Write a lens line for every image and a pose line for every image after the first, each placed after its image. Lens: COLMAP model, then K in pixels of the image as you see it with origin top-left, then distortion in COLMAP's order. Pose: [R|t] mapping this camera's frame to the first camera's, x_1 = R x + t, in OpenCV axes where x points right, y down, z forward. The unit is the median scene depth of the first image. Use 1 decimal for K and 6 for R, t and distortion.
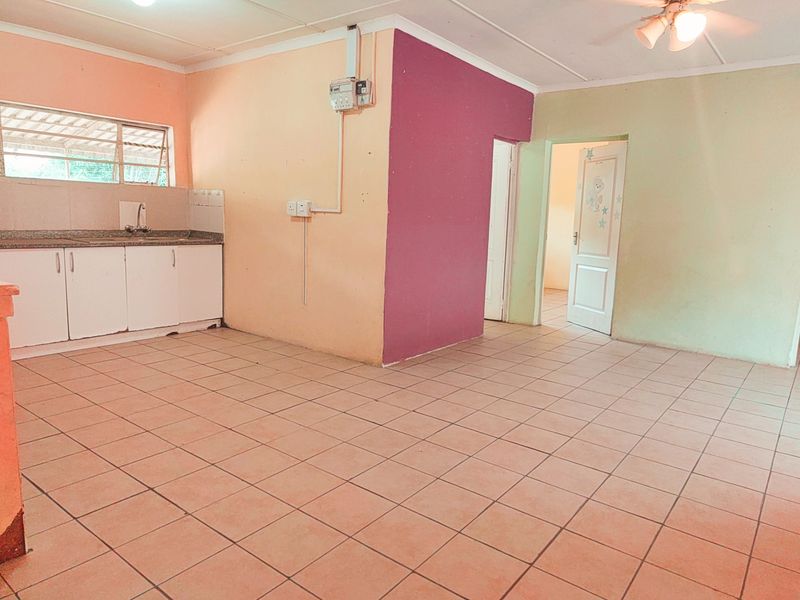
lens RADIAL K [[538.4, 0, 404.0], [0, 538.4, 298.9], [0, 0, 1]] dist [0.033451, -0.028716]
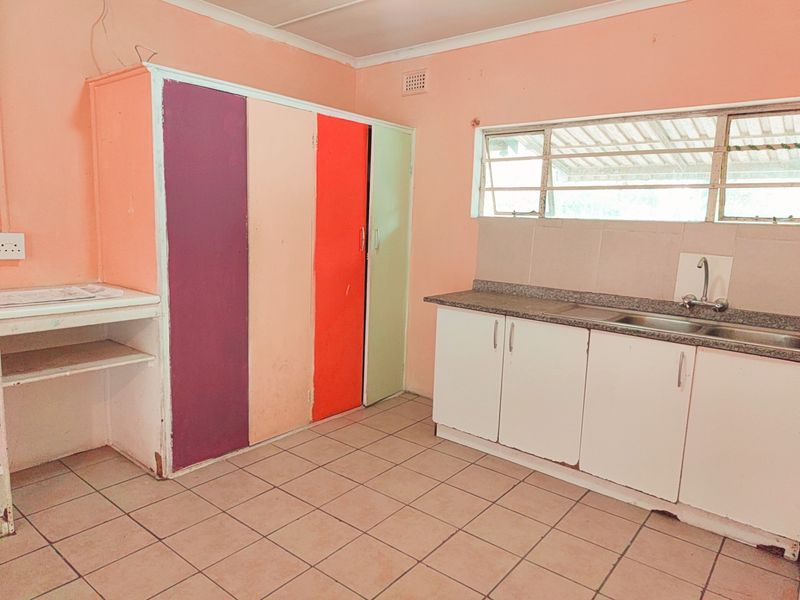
lens RADIAL K [[538.4, 0, 403.2], [0, 538.4, 298.8], [0, 0, 1]] dist [0.033451, -0.028716]
pose [[-0.027331, 0.112085, -0.993323, 0.066028], [-0.195417, 0.973922, 0.115273, -0.163626], [0.980339, 0.197263, -0.004715, 0.839409]]
